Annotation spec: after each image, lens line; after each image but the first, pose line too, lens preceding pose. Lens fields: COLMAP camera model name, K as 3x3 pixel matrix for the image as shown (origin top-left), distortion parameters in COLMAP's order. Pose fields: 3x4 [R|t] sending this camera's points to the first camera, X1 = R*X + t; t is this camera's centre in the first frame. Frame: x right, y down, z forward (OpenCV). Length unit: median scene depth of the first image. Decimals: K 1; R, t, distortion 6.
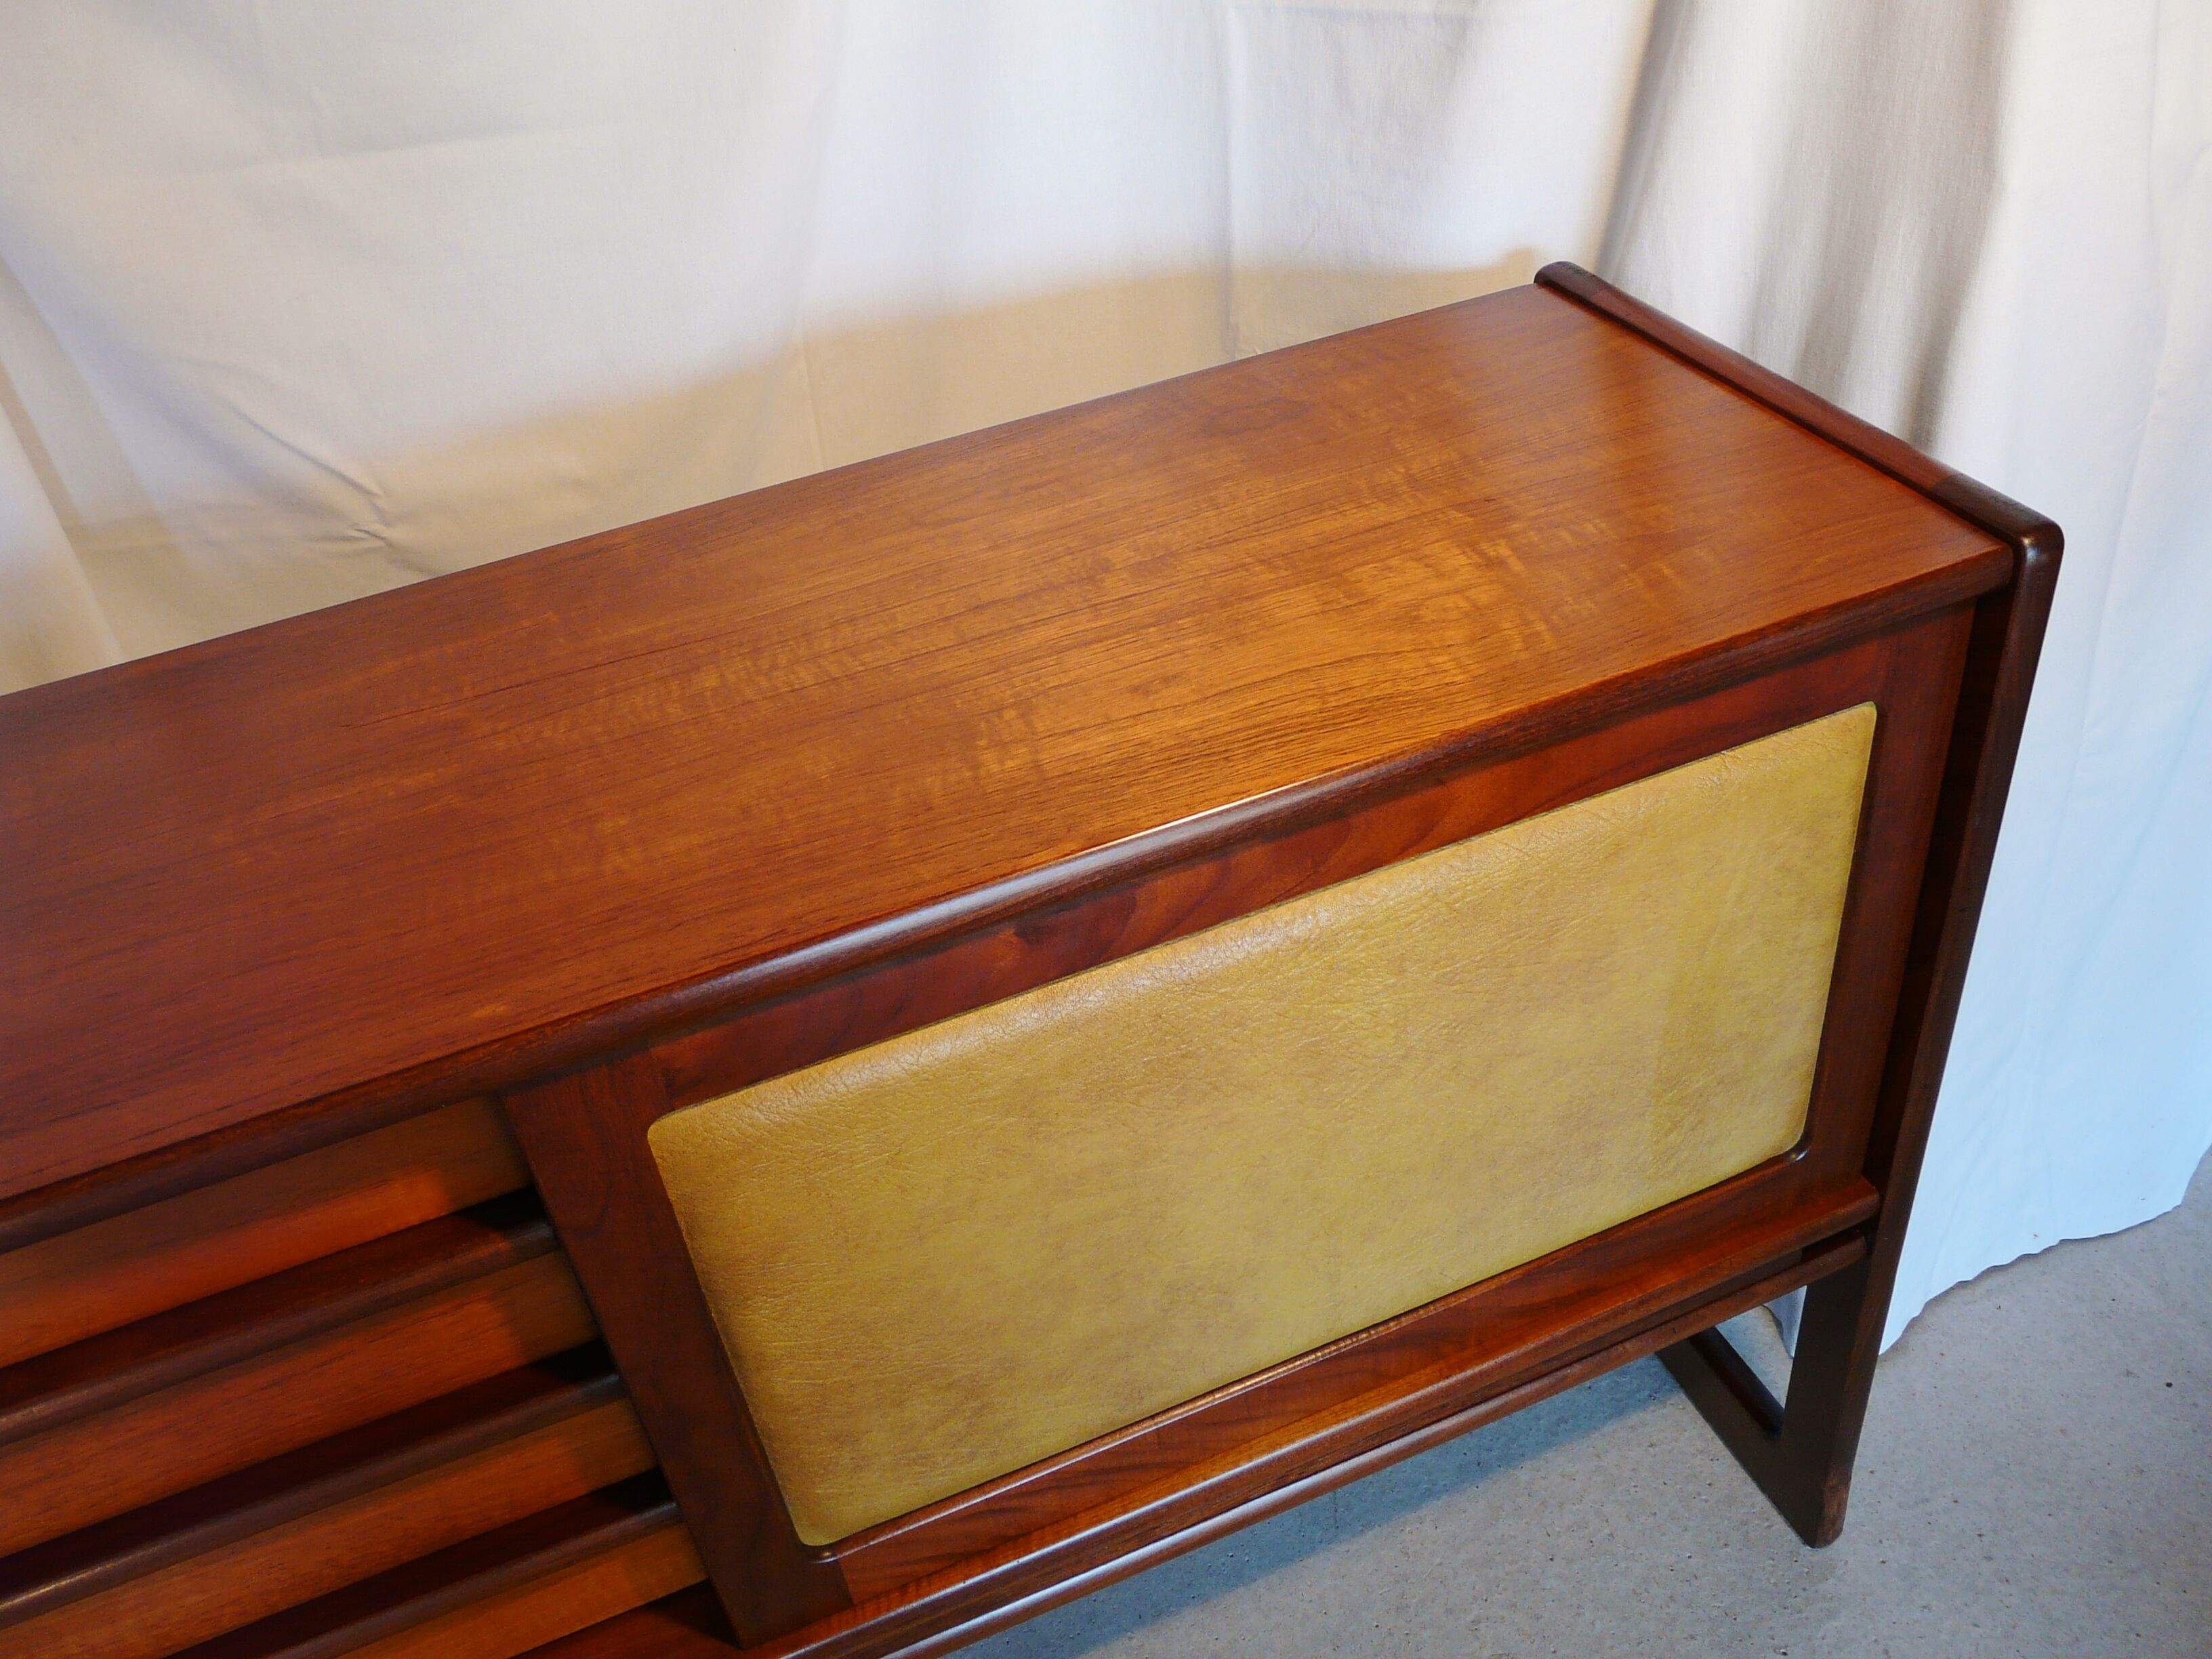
lens RADIAL K [[1819.0, 0, 1100.2], [0, 1819.0, 782.5], [0, 0, 1]] dist [-0.033752, 0.089931]
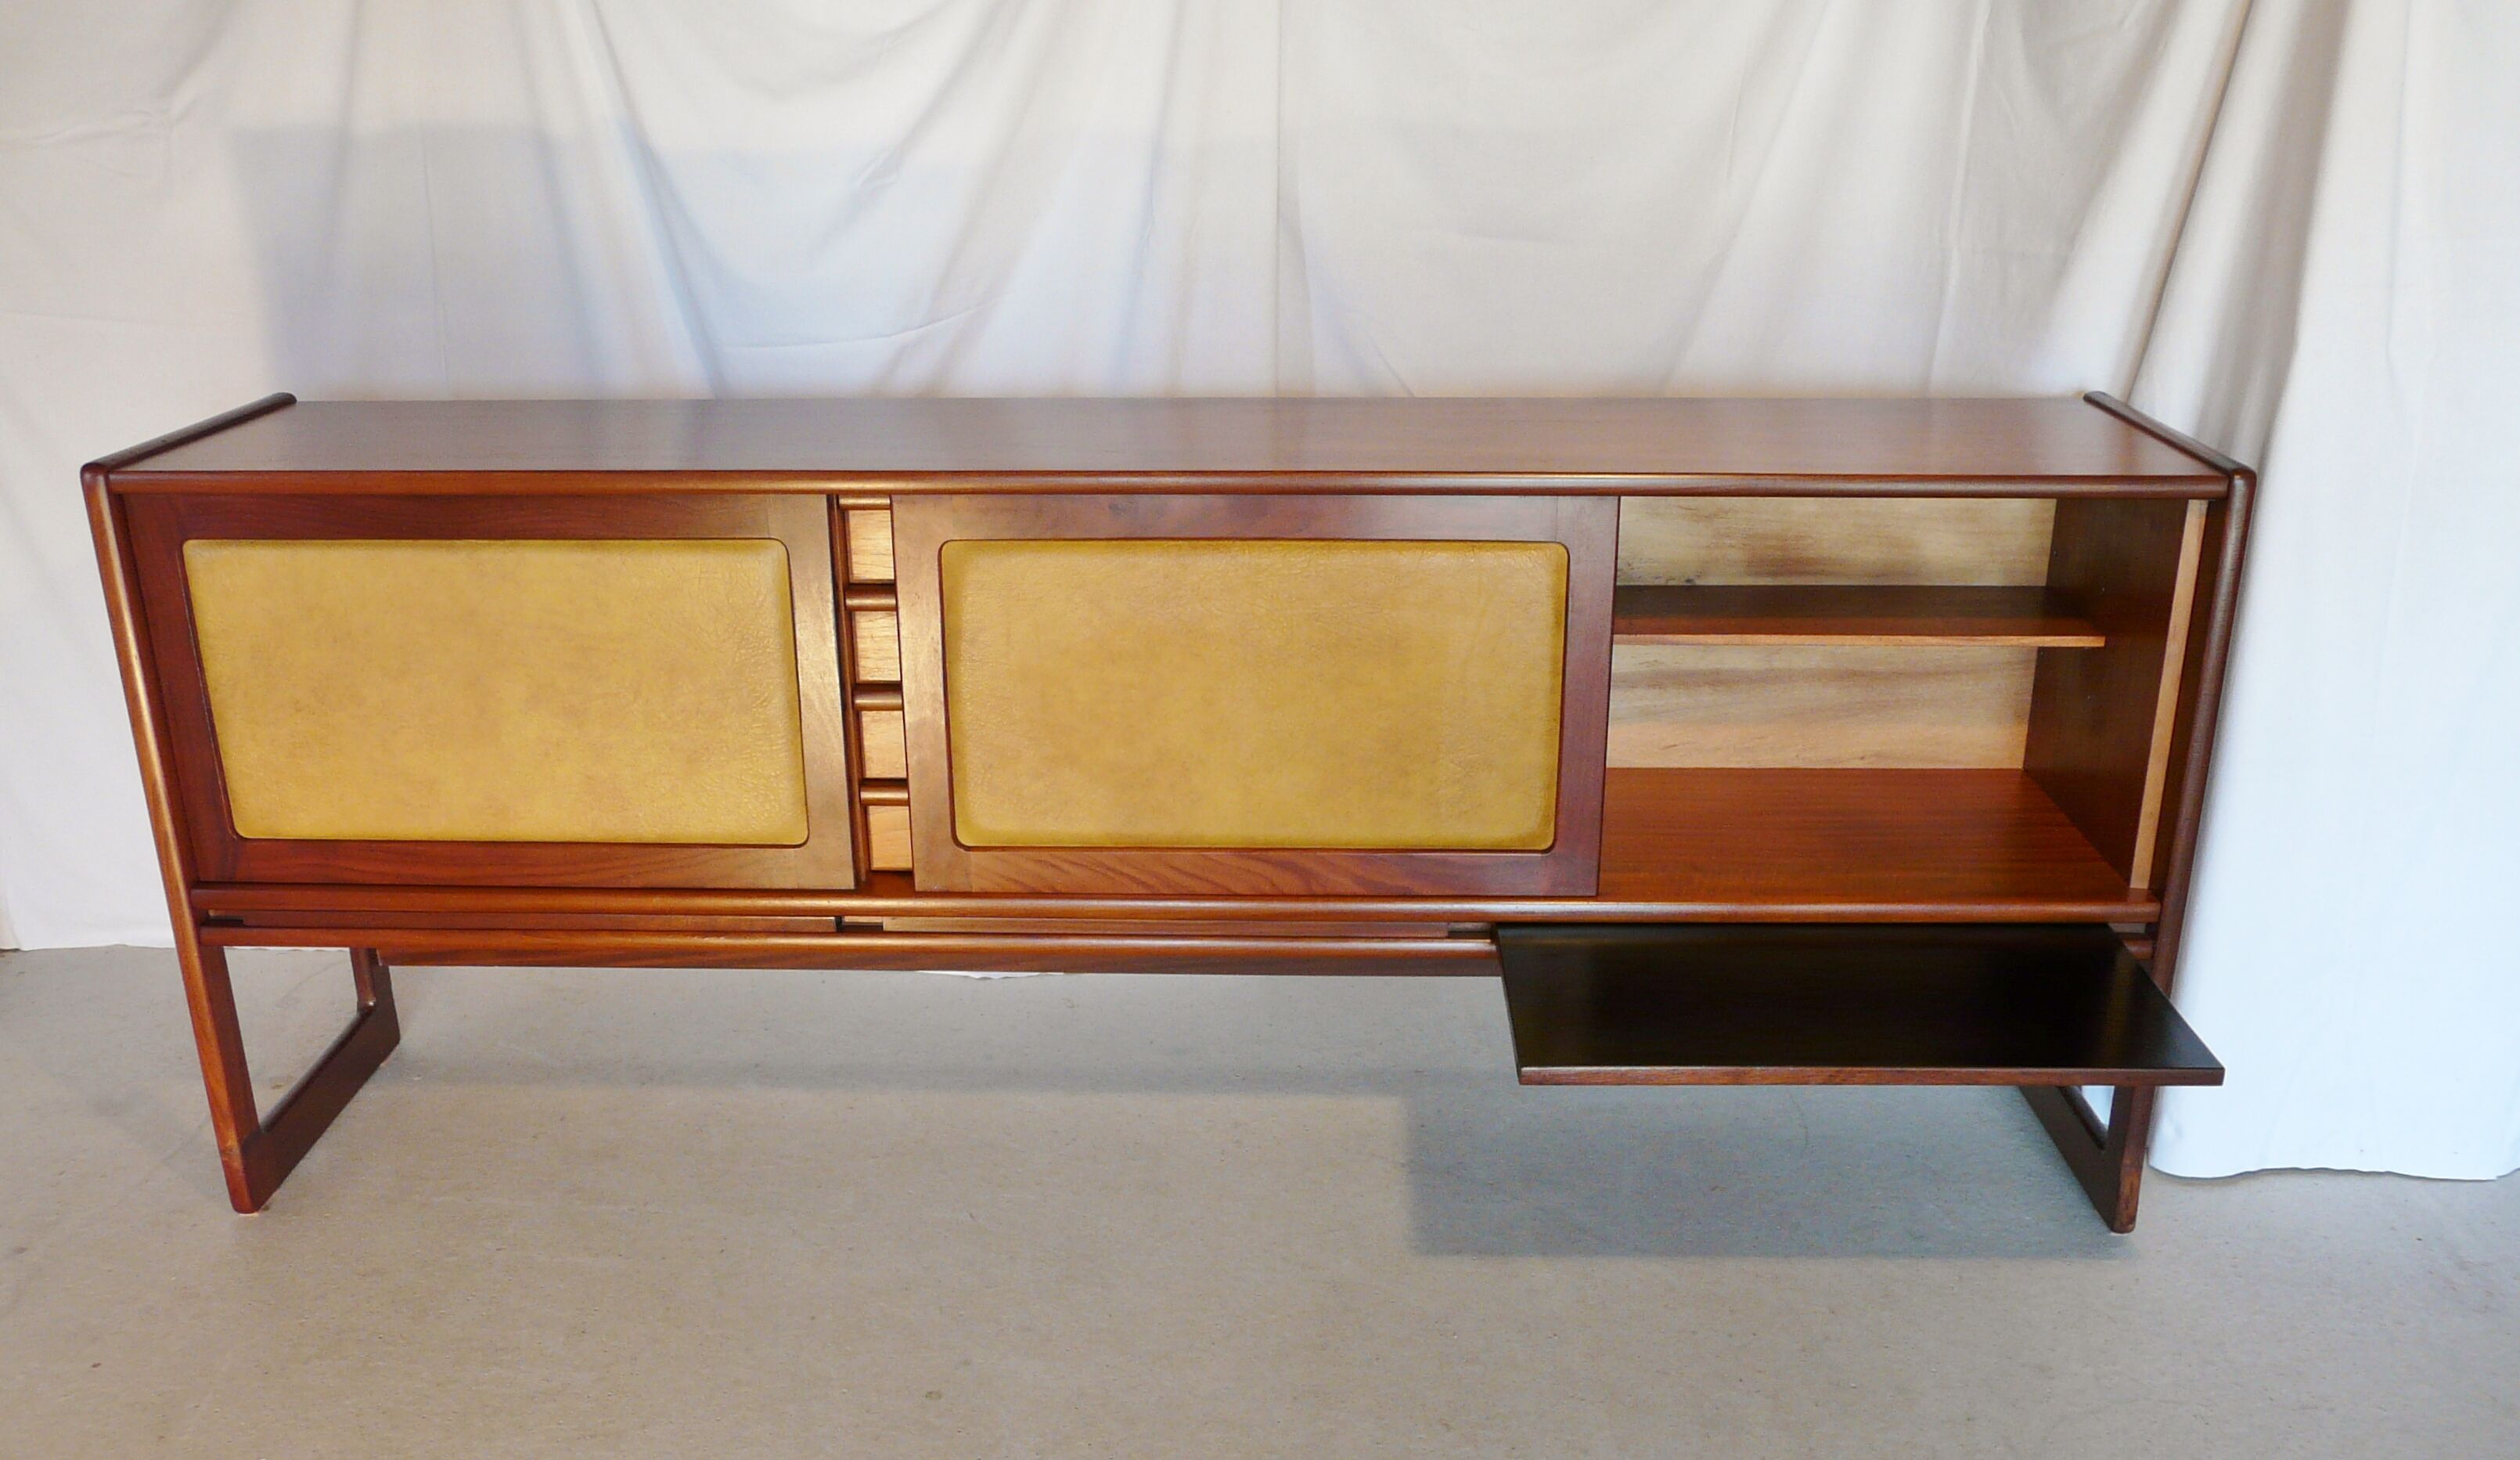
lens RADIAL K [[2117.8, 0, 1249.6], [0, 2117.8, 798.0], [0, 0, 1]] dist [-0.049834, 0.061567]
pose [[0.917489, 0.234352, -0.321394, 0.250837], [-0.304594, 0.933587, -0.188782, 0.748921], [0.255808, 0.271100, 0.927937, -1.048432]]
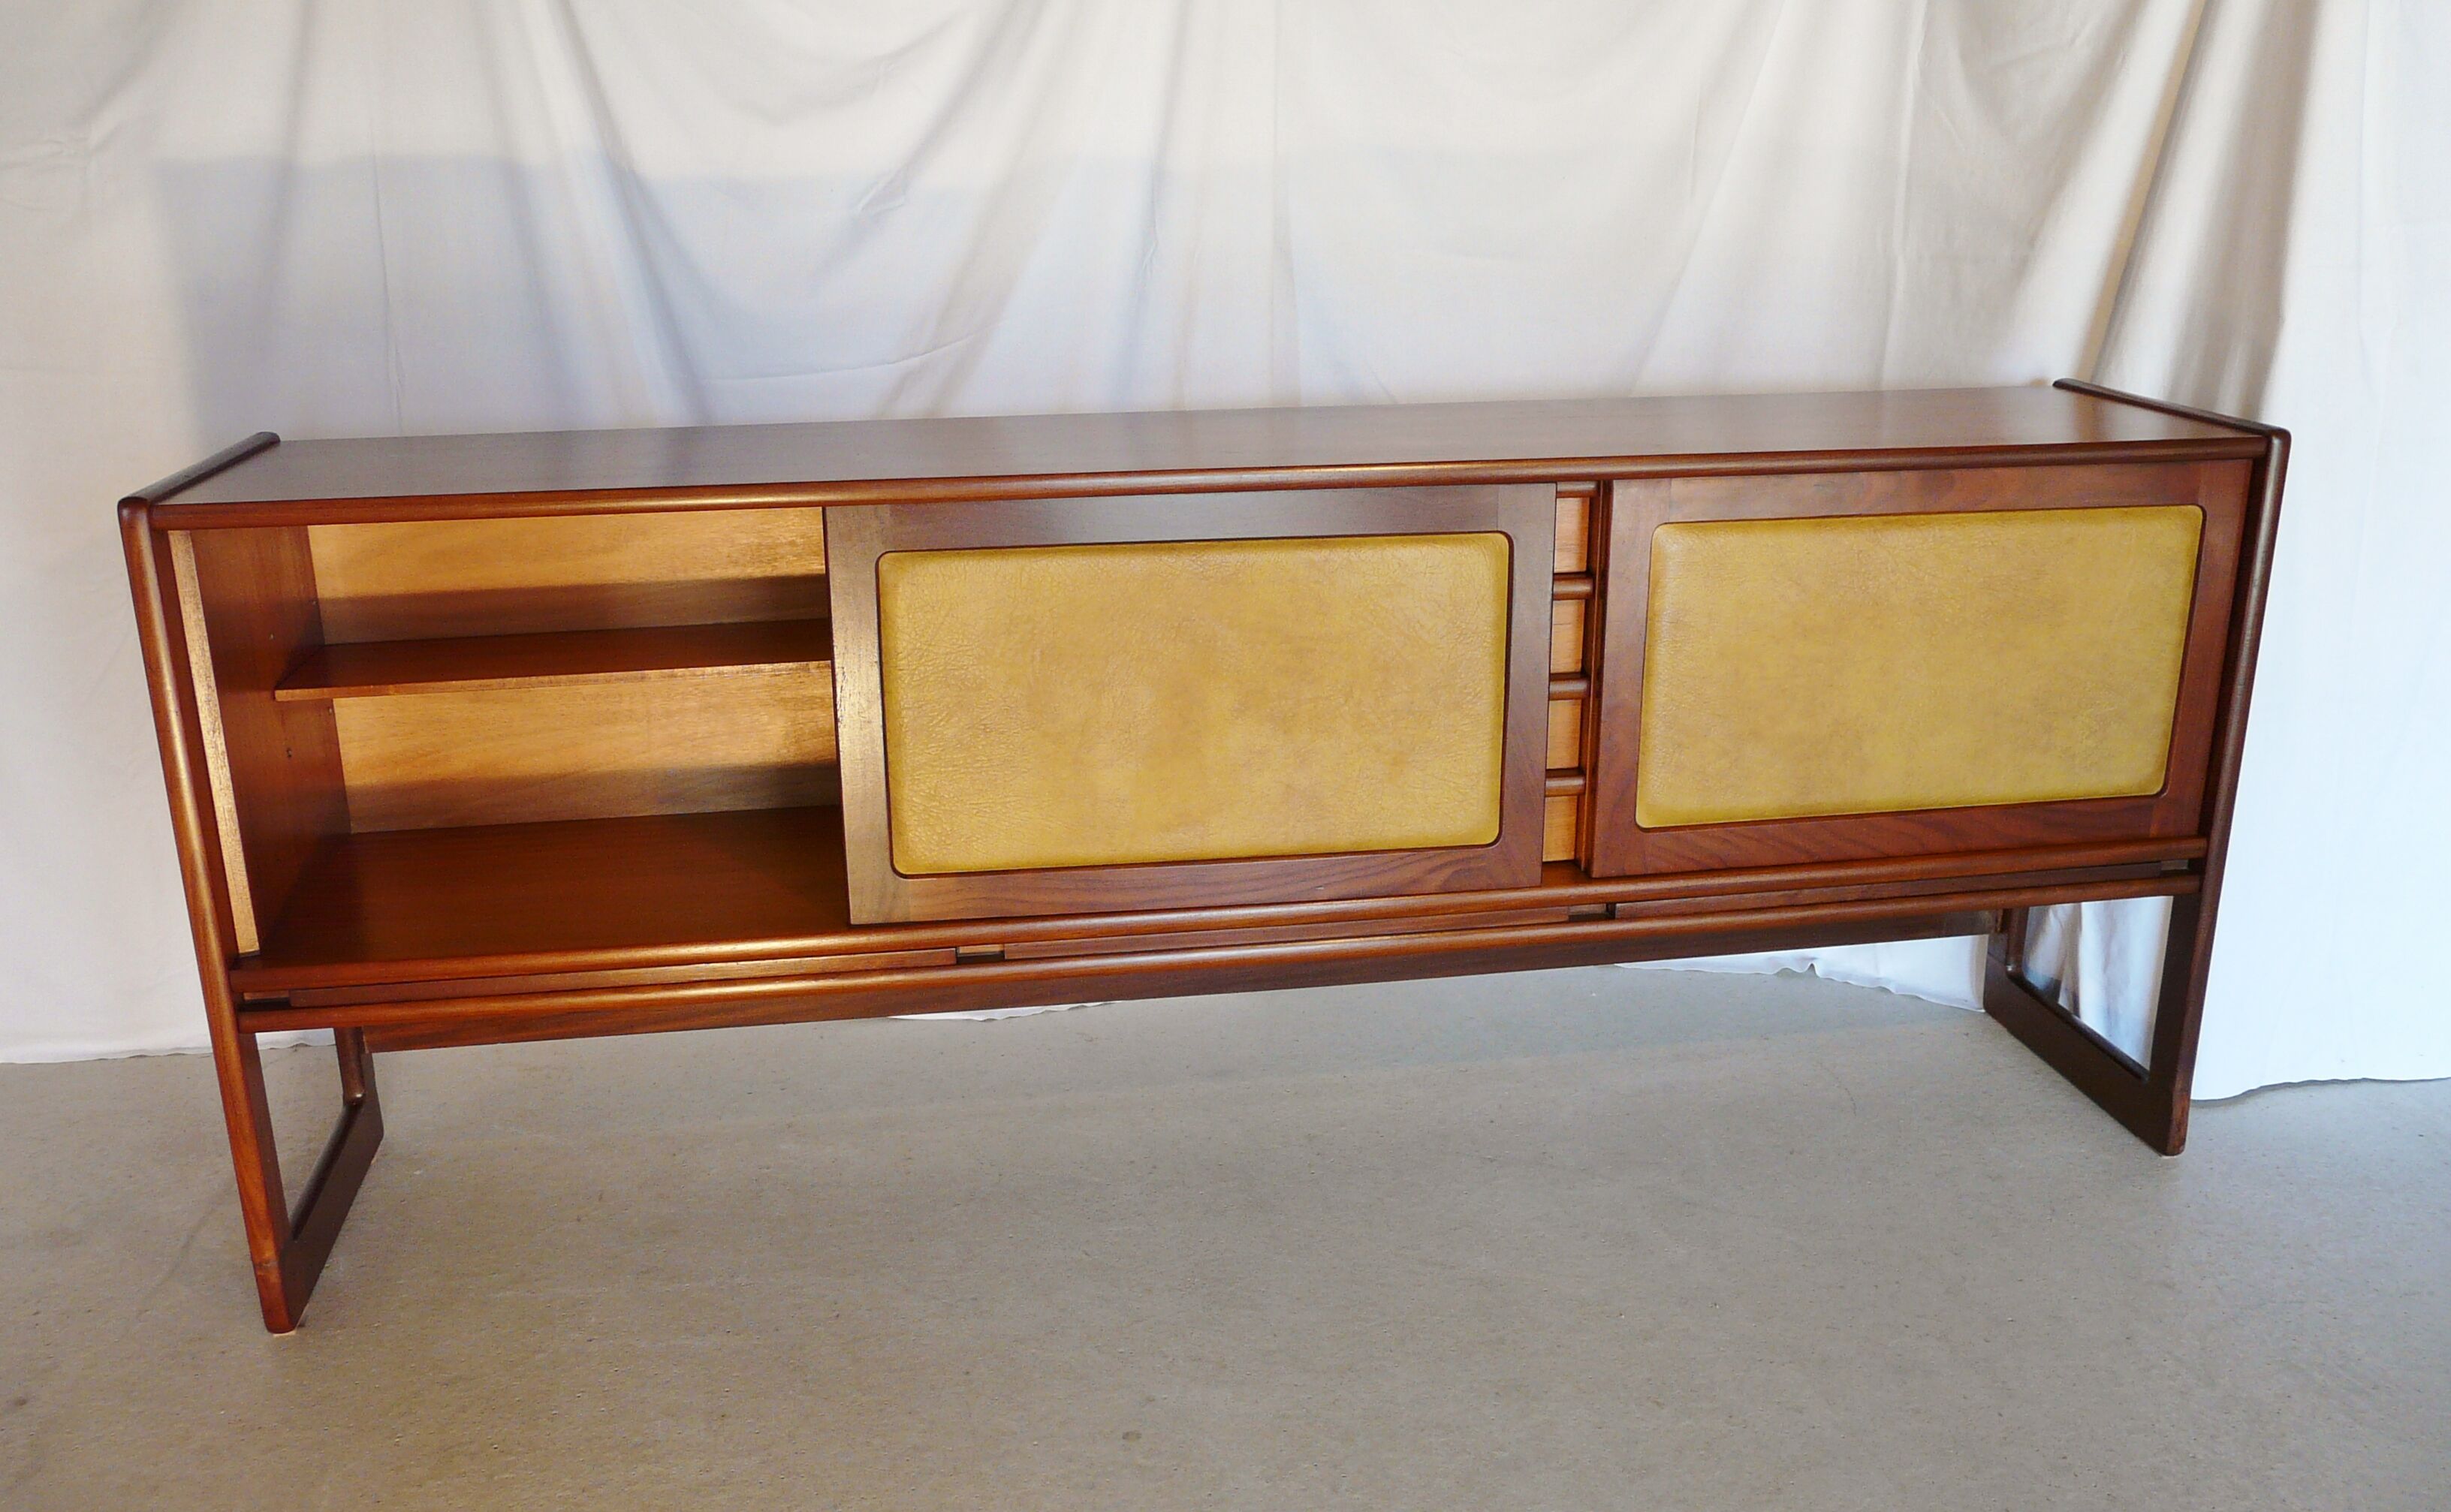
lens RADIAL K [[2032.8, 0, 1225.5], [0, 2032.8, 756.0], [0, 0, 1]] dist [-0.047718, 0.061467]
pose [[0.973583, 0.159834, -0.163064, -0.209017], [-0.201724, 0.936666, -0.286294, 0.907533], [0.106977, 0.311625, 0.944164, -1.024264]]
